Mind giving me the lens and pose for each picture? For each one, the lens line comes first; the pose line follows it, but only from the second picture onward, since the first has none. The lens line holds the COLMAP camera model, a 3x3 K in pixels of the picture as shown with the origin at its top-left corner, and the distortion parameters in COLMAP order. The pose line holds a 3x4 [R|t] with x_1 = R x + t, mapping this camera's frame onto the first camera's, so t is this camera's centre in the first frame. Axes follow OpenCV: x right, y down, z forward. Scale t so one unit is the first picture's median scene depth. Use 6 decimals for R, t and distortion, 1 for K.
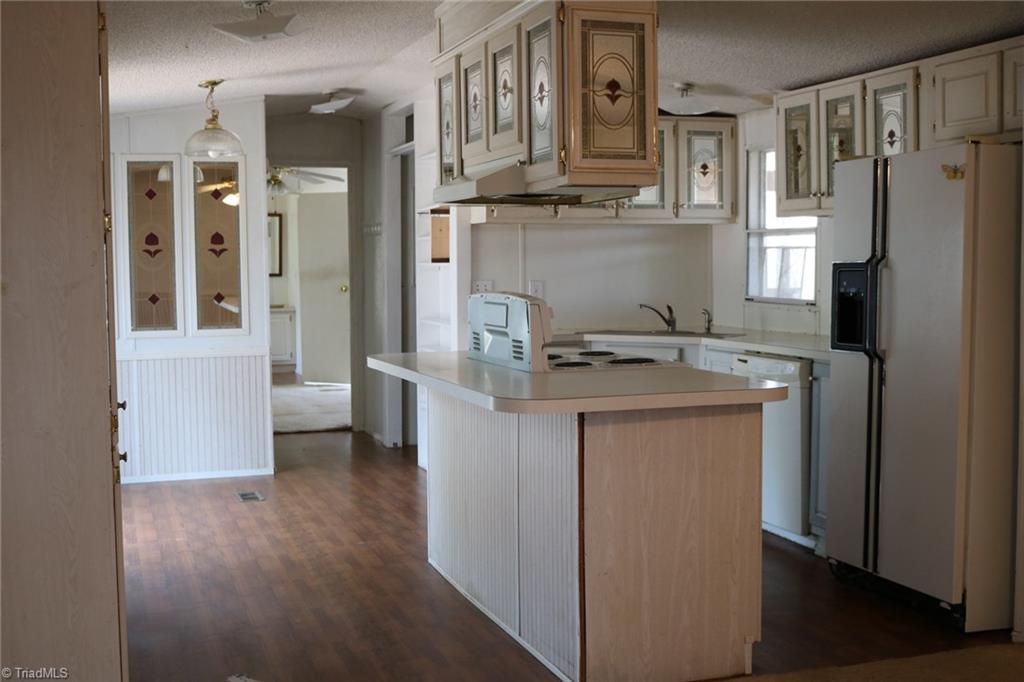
lens RADIAL K [[1298.1, 0, 512.0], [0, 1298.1, 341.0], [0, 0, 1]] dist [-0.080585, -0.008021]
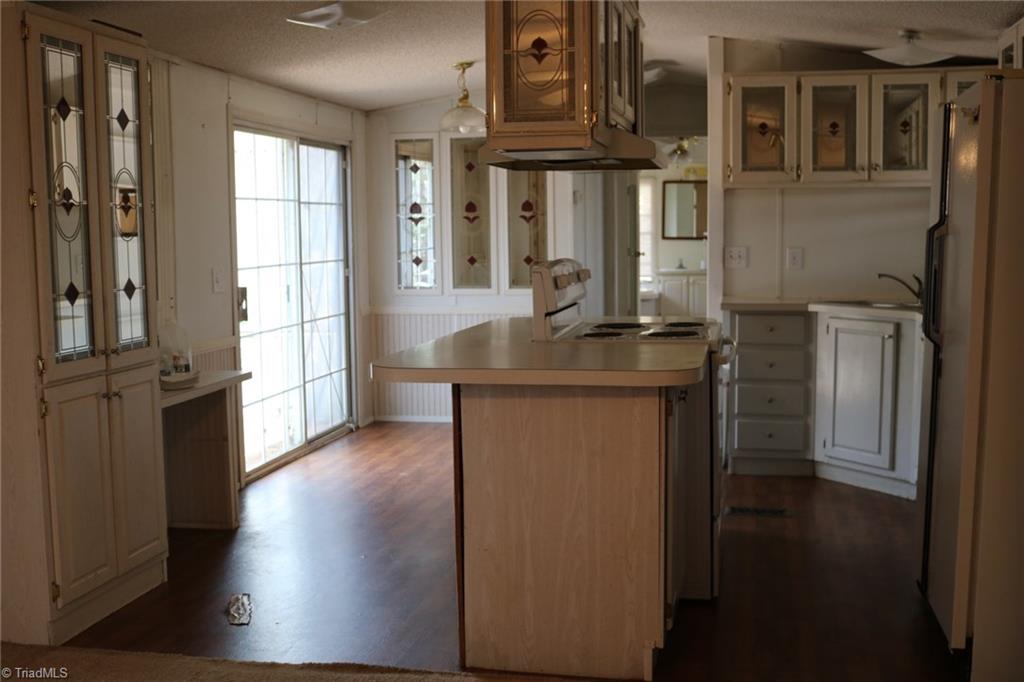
lens RADIAL K [[1185.9, 0, 512.0], [0, 1185.9, 341.0], [0, 0, 1]] dist [-0.060112, 0.004583]
pose [[0.858322, 0.047763, -0.510883, 0.322813], [-0.029059, 0.998585, 0.044537, -0.010887], [0.512288, -0.023381, 0.858496, 0.147510]]
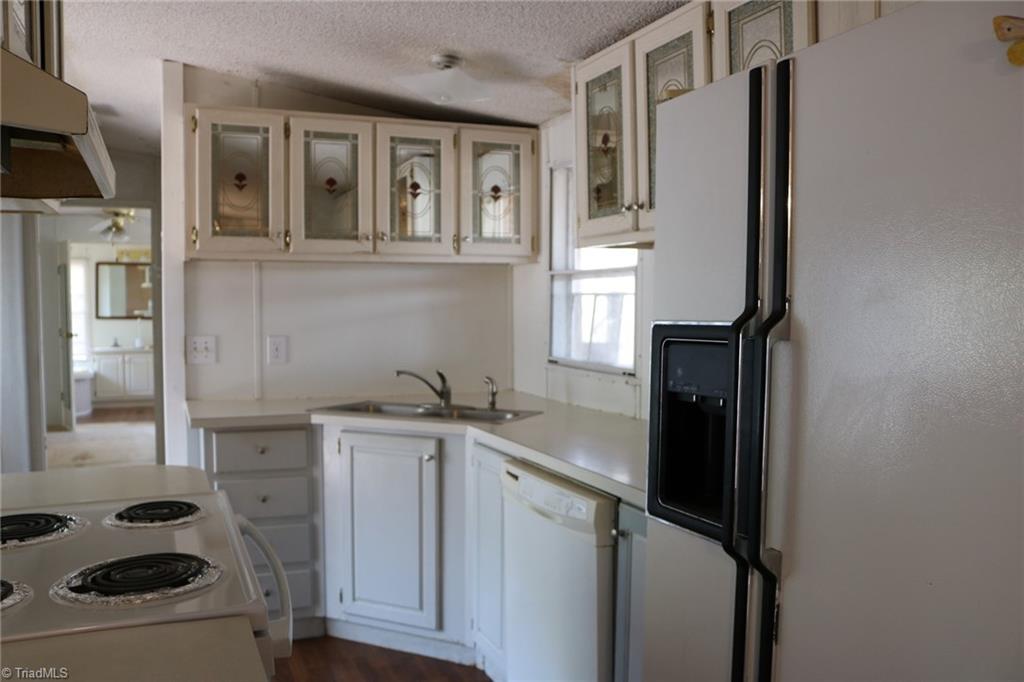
lens RADIAL K [[841.1, 0, 512.0], [0, 841.1, 341.0], [0, 0, 1]] dist [-0.154540, 0.118360]
pose [[0.998135, 0.004265, 0.060901, 0.141481], [-0.003114, 0.999815, -0.018981, -0.038198], [-0.060970, 0.018756, 0.997963, 0.553966]]
